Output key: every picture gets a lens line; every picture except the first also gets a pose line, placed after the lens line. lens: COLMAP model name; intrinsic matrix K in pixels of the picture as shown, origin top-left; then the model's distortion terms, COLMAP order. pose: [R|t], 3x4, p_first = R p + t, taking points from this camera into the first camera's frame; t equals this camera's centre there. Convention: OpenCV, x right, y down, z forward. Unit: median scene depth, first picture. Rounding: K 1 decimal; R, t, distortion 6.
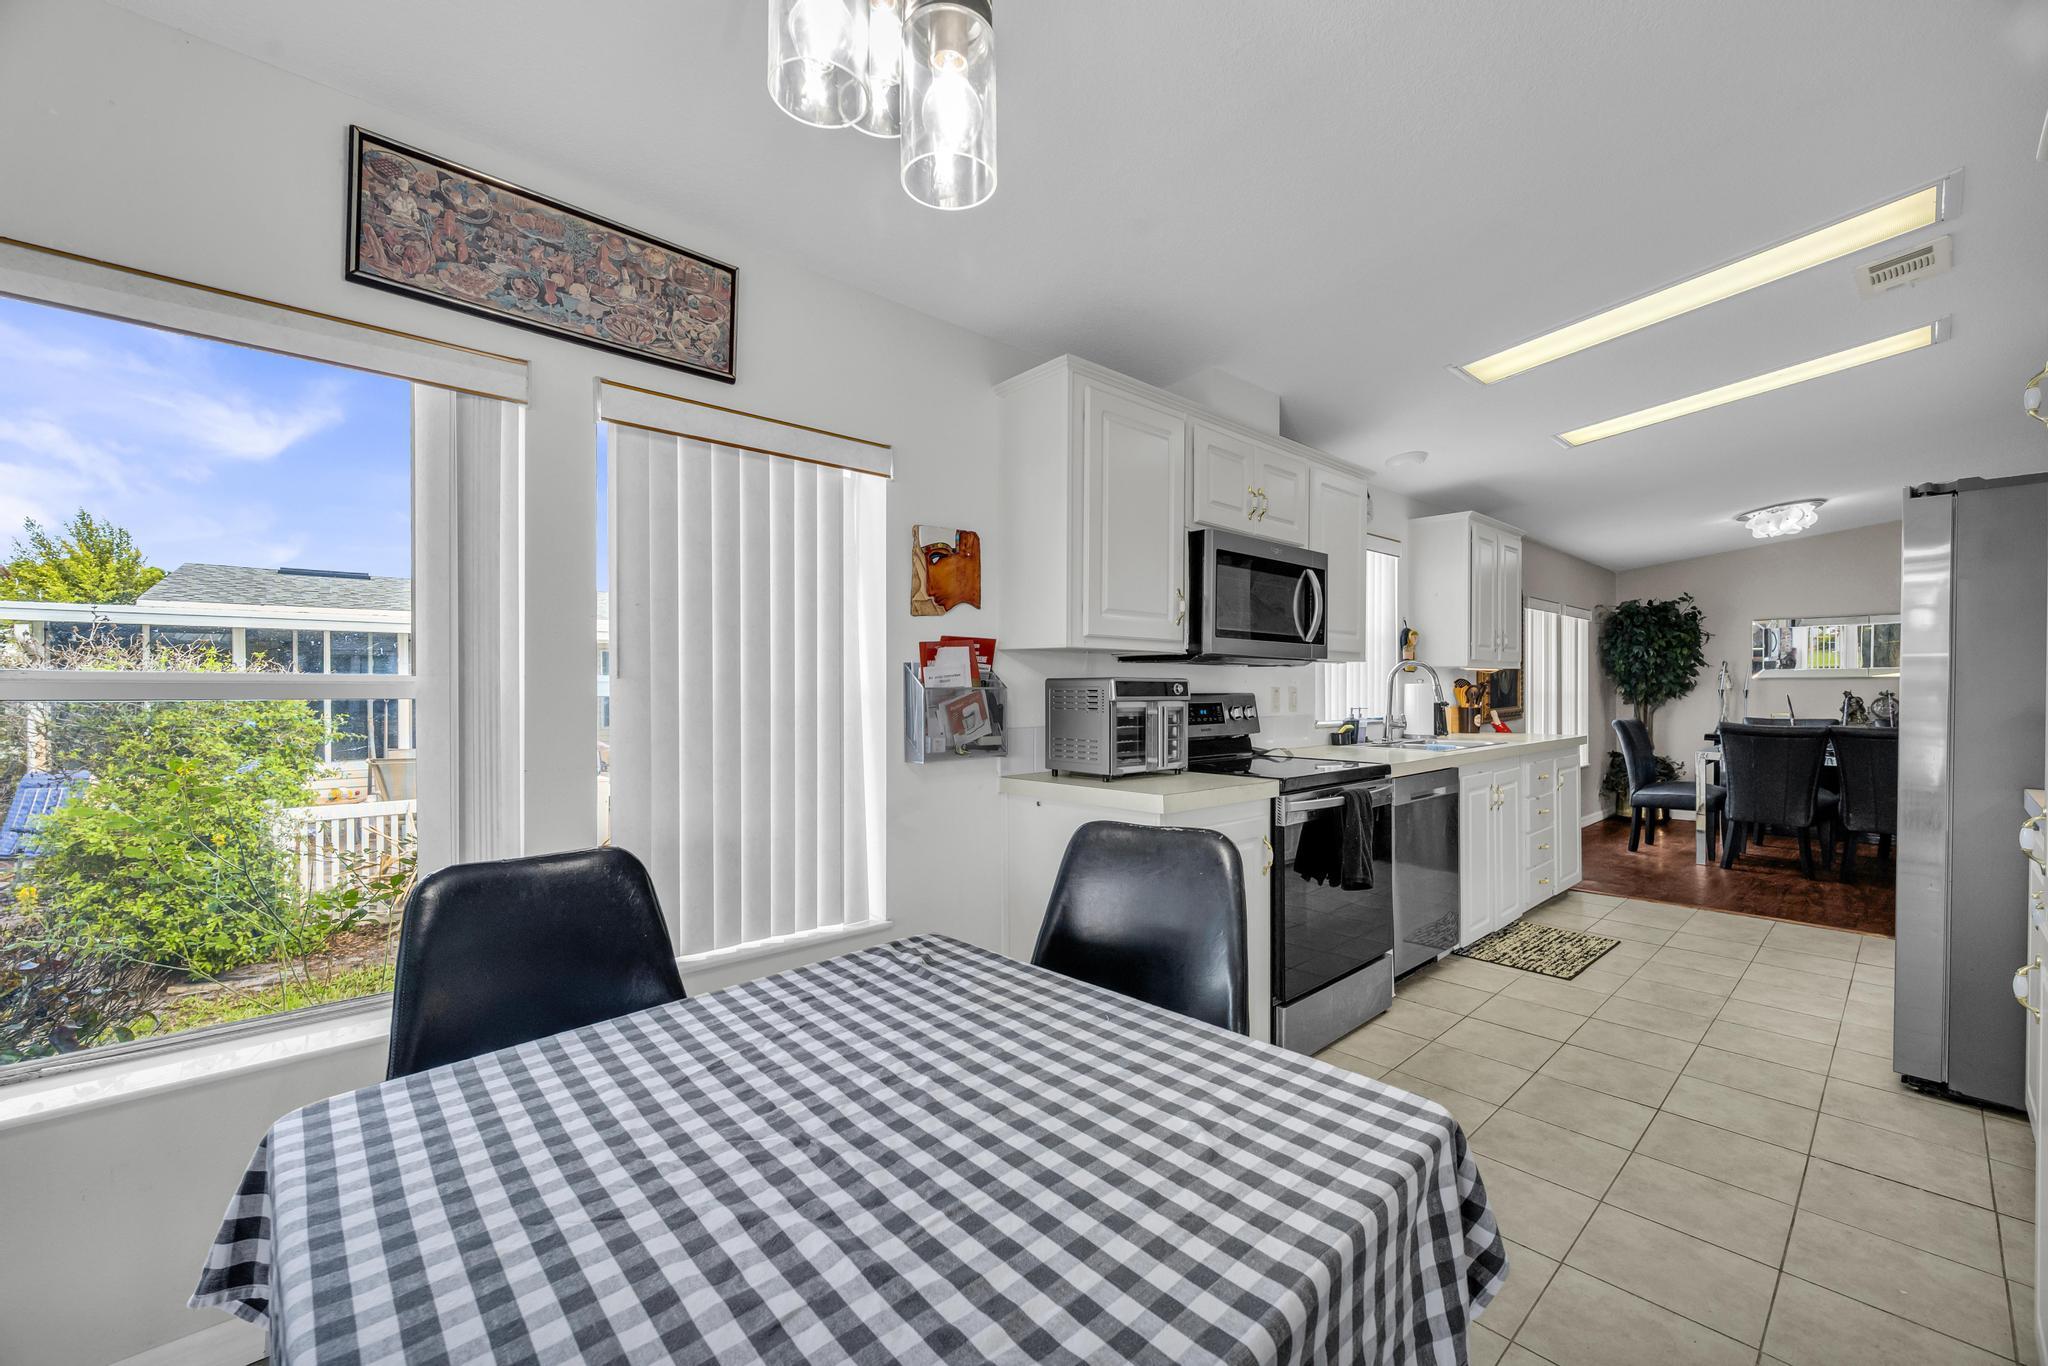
lens RADIAL K [[805.1, 0, 1016.6], [0, 805.1, 686.5], [0, 0, 1]] dist [-0.001844, -0.000273]
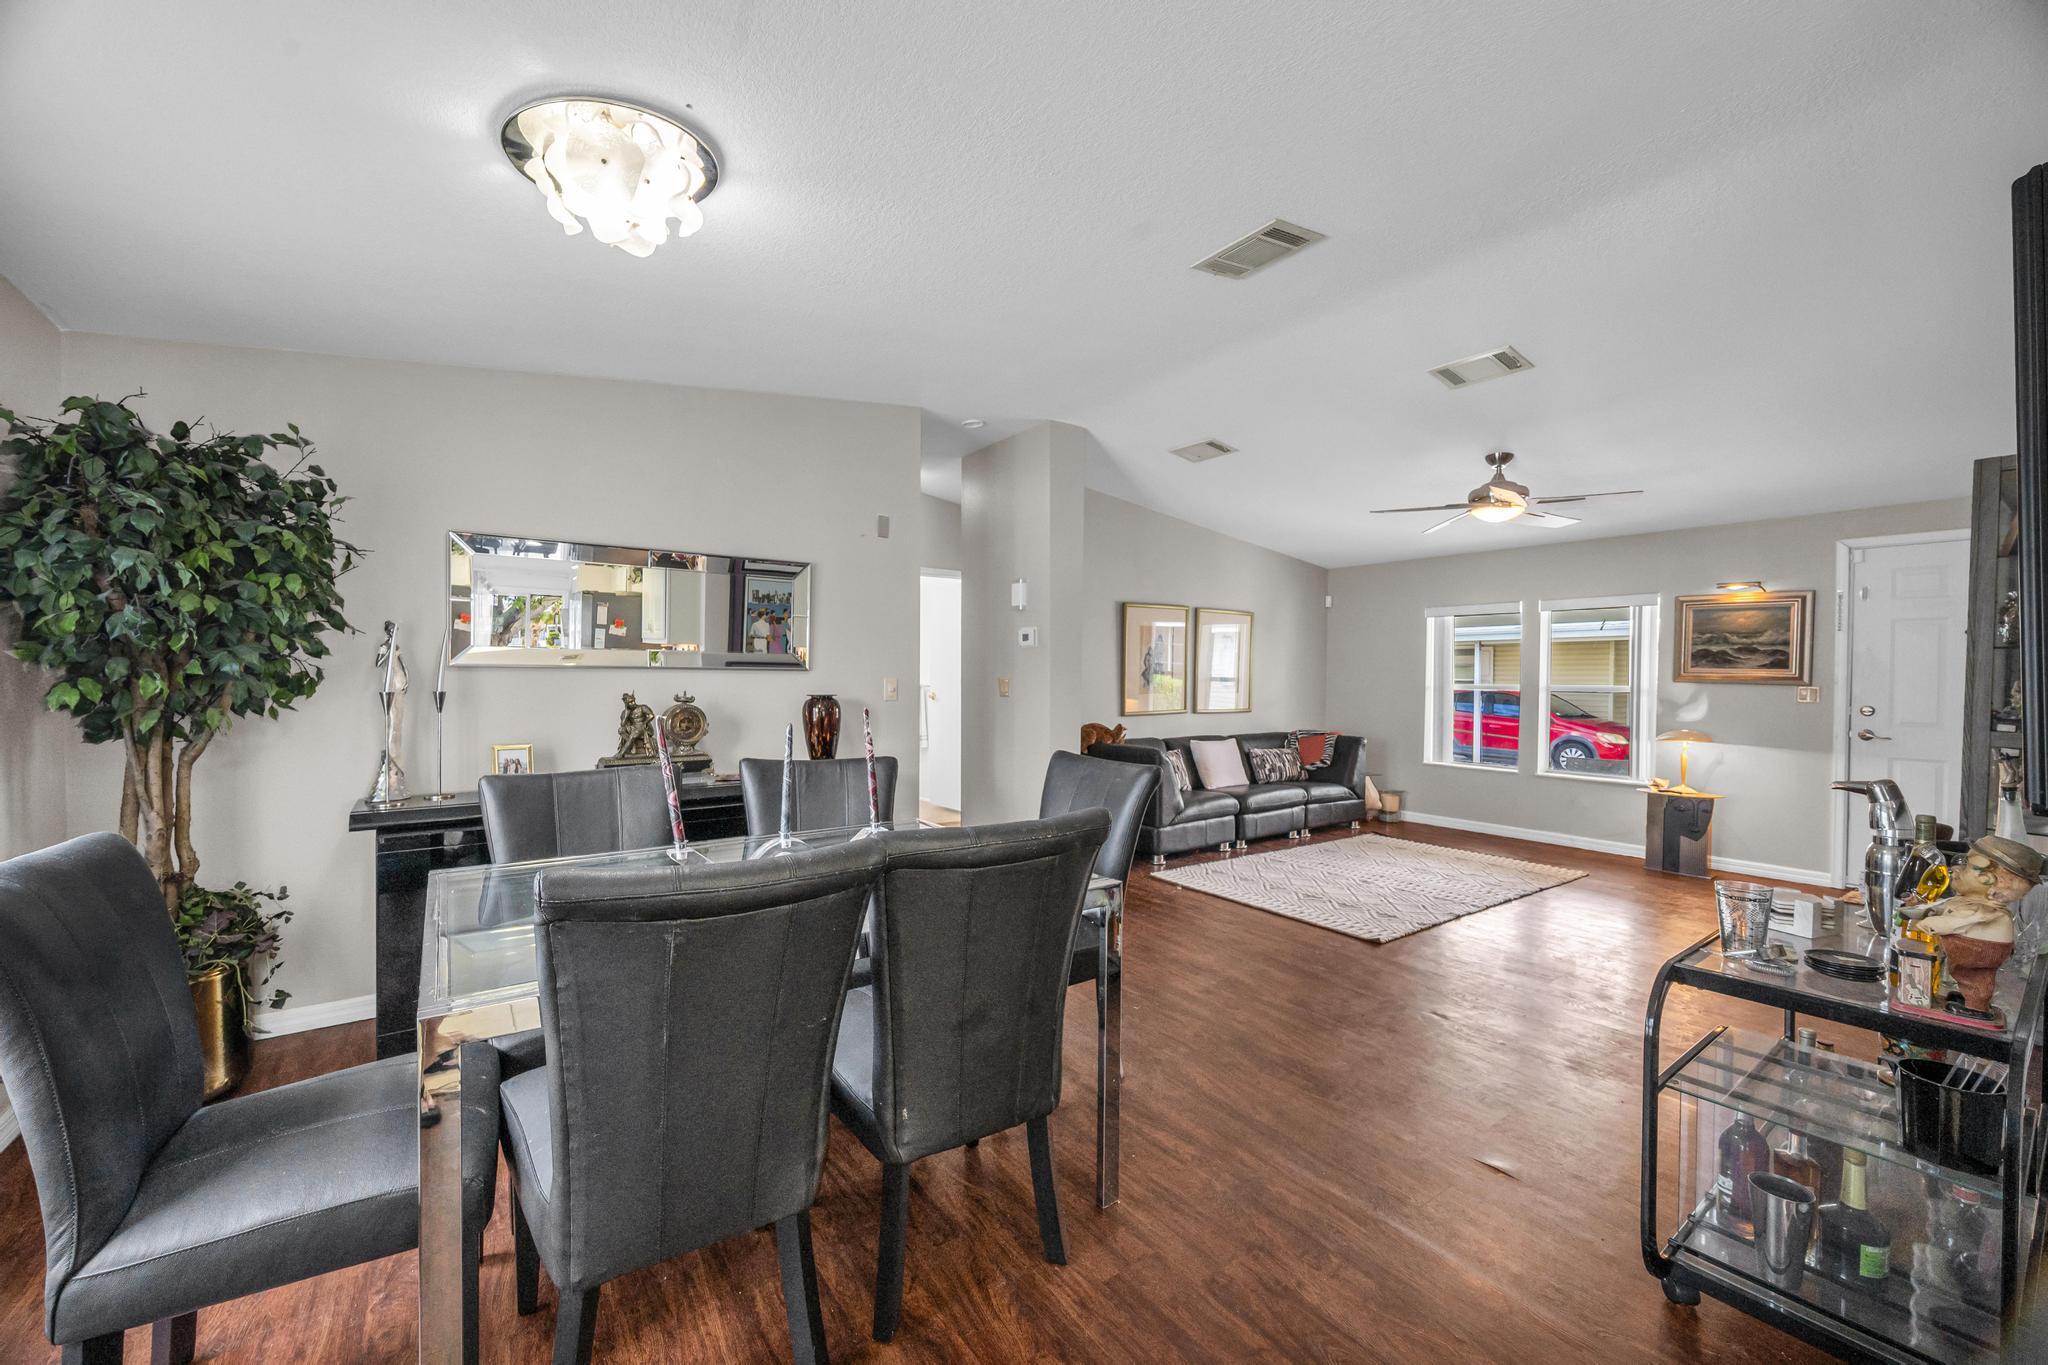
lens RADIAL K [[805.1, 0, 1016.6], [0, 805.1, 686.0], [0, 0, 1]] dist [-0.001844, -0.000273]
pose [[0.111903, -0.013822, 0.993623, 0.509783], [-0.001283, 0.999900, 0.014054, -0.004542], [-0.993718, -0.002848, 0.111875, 0.637288]]
